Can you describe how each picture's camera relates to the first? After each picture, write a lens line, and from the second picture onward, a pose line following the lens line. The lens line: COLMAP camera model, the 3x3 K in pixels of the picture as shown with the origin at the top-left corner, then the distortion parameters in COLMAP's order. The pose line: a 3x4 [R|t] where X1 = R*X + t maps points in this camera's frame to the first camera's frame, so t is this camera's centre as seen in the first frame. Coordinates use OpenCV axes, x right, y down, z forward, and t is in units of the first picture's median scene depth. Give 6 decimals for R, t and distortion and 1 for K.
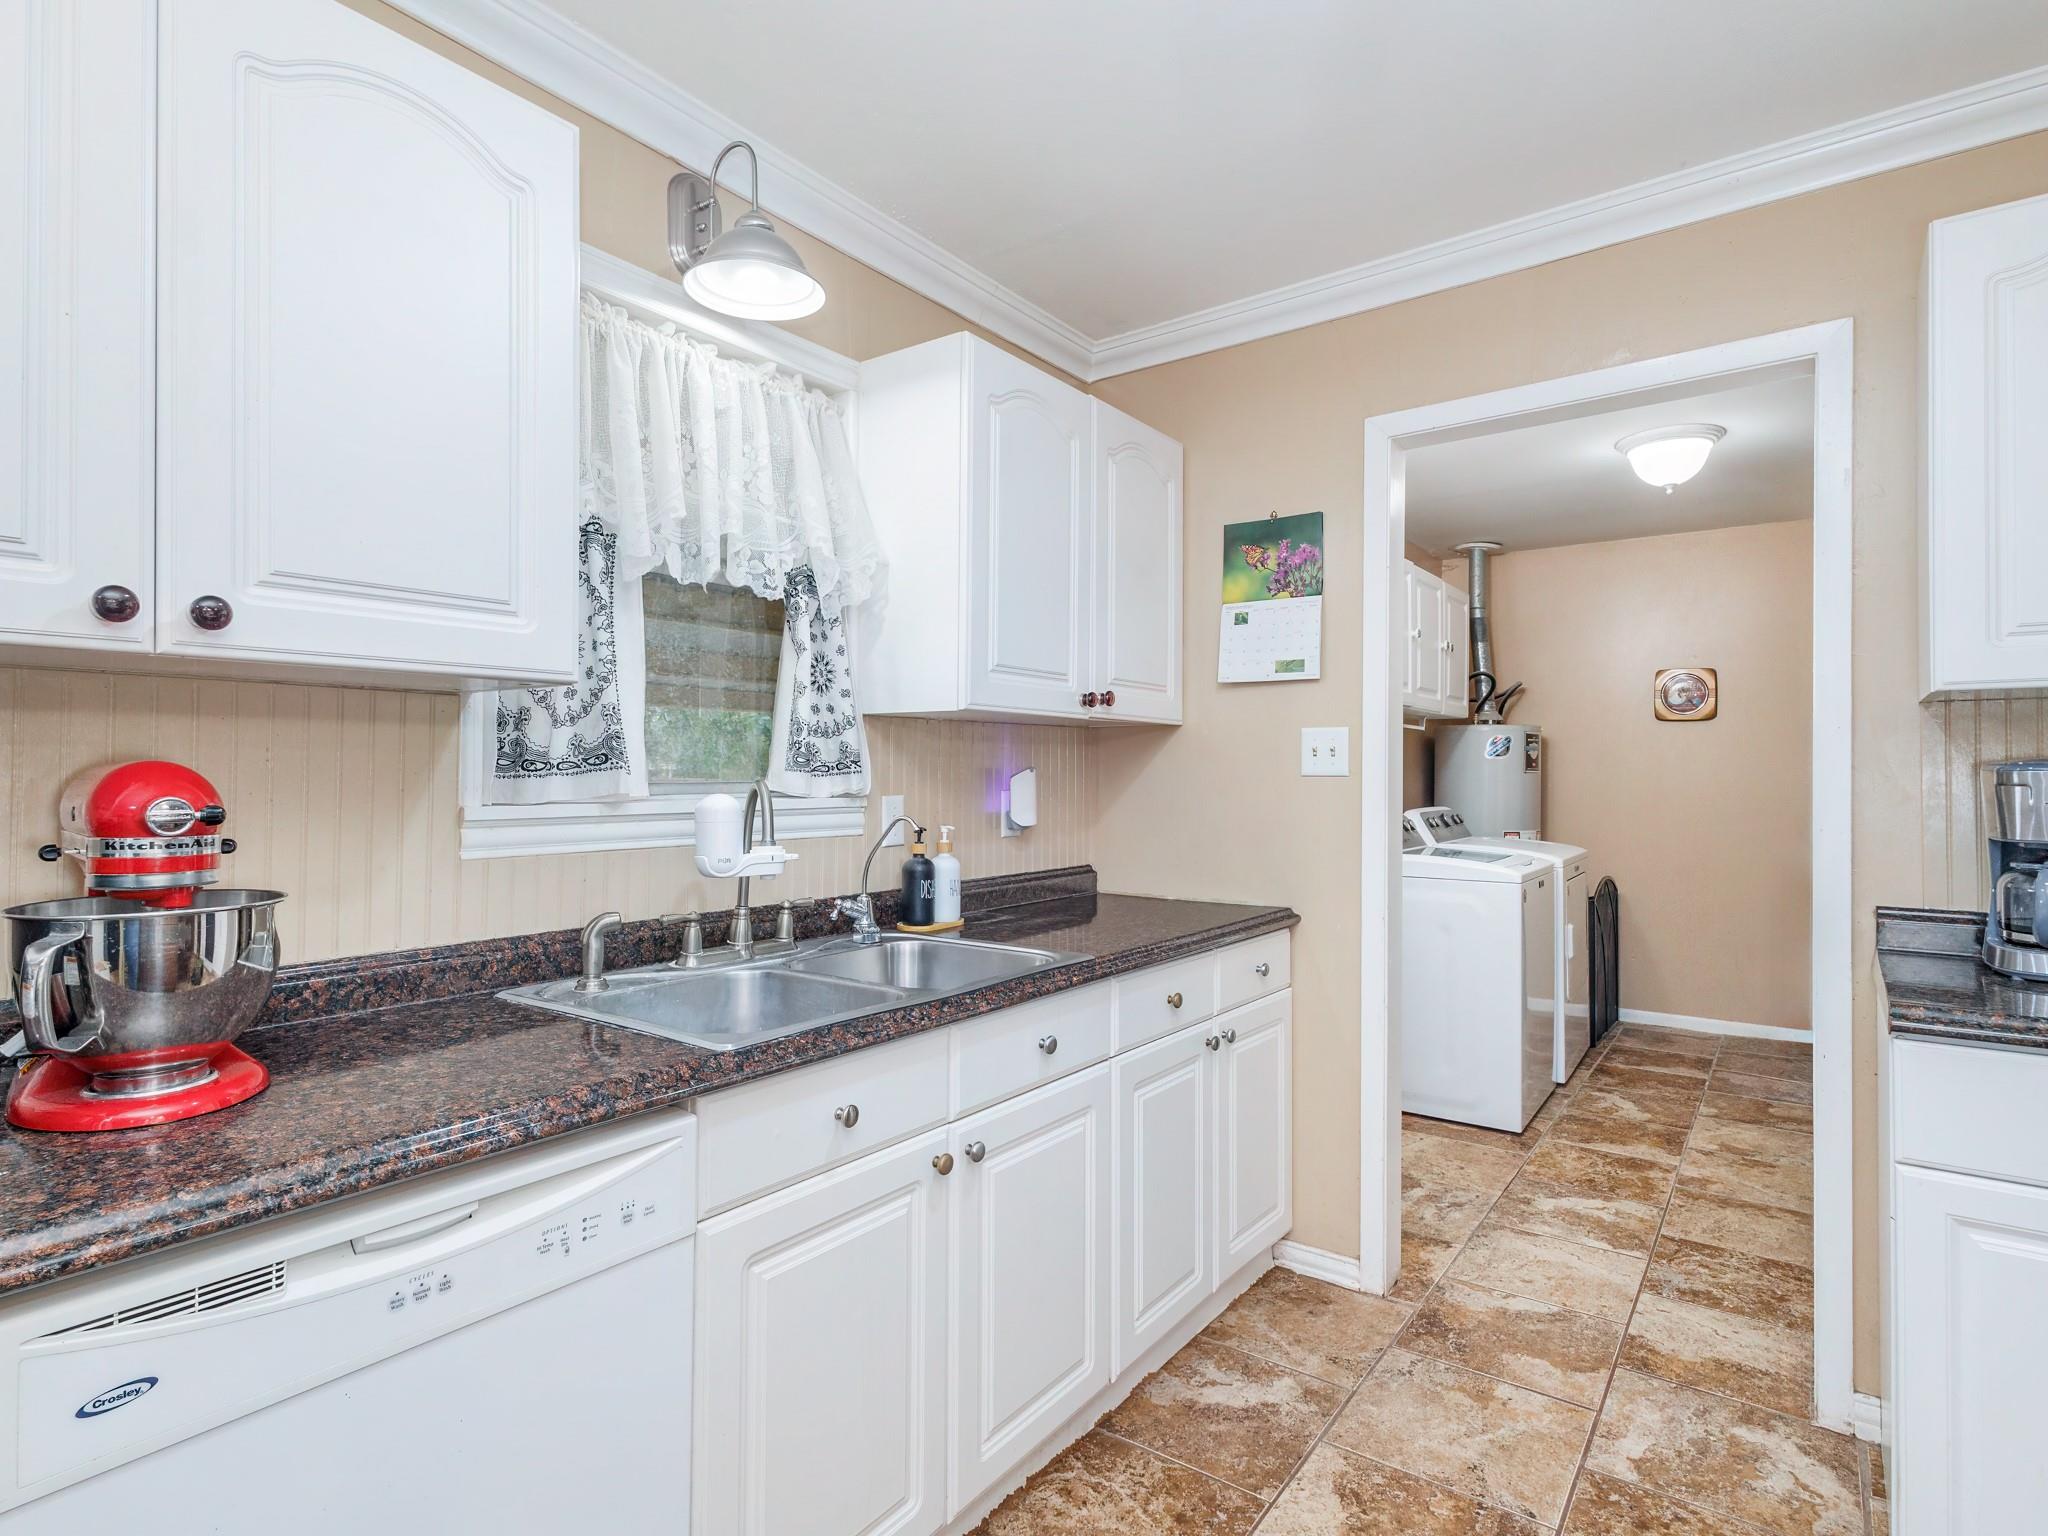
lens RADIAL K [[1057.2, 0, 1024.0], [0, 1057.2, 768.0], [0, 0, 1]] dist [0.000038, -0.000153]
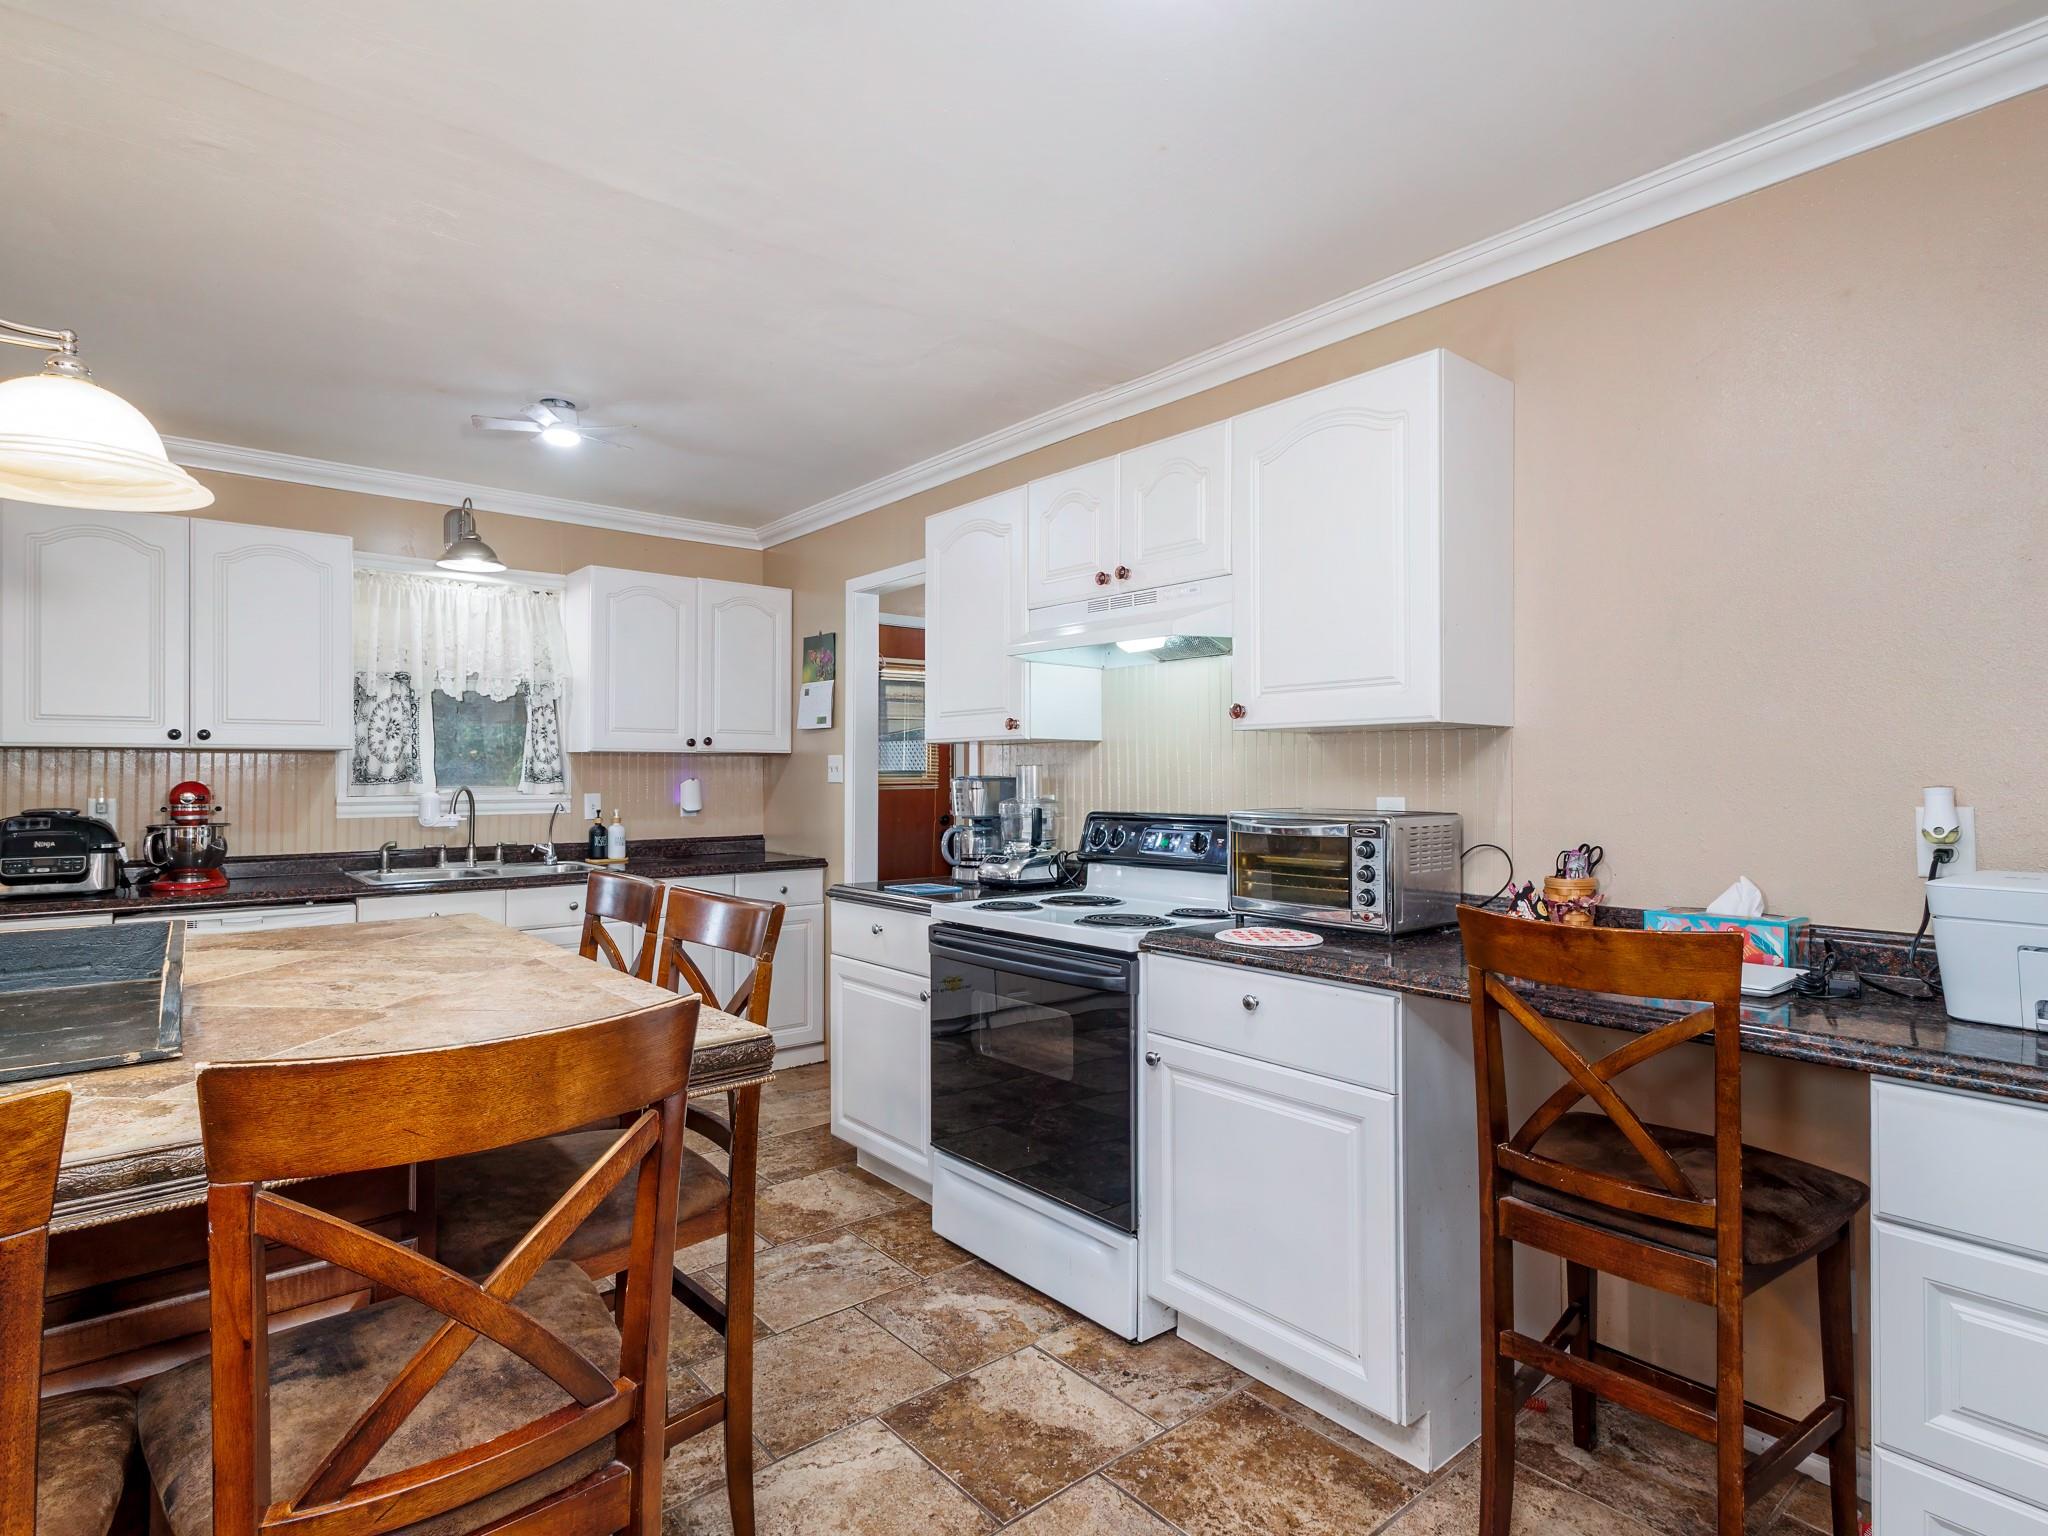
lens RADIAL K [[1057.2, 0, 1024.0], [0, 1057.2, 768.0], [0, 0, 1]] dist [0.000038, -0.000153]
pose [[0.971778, -0.006666, -0.235805, 1.130021], [0.005761, 0.999973, -0.004526, -0.007399], [0.235829, 0.003040, 0.971790, -0.719709]]
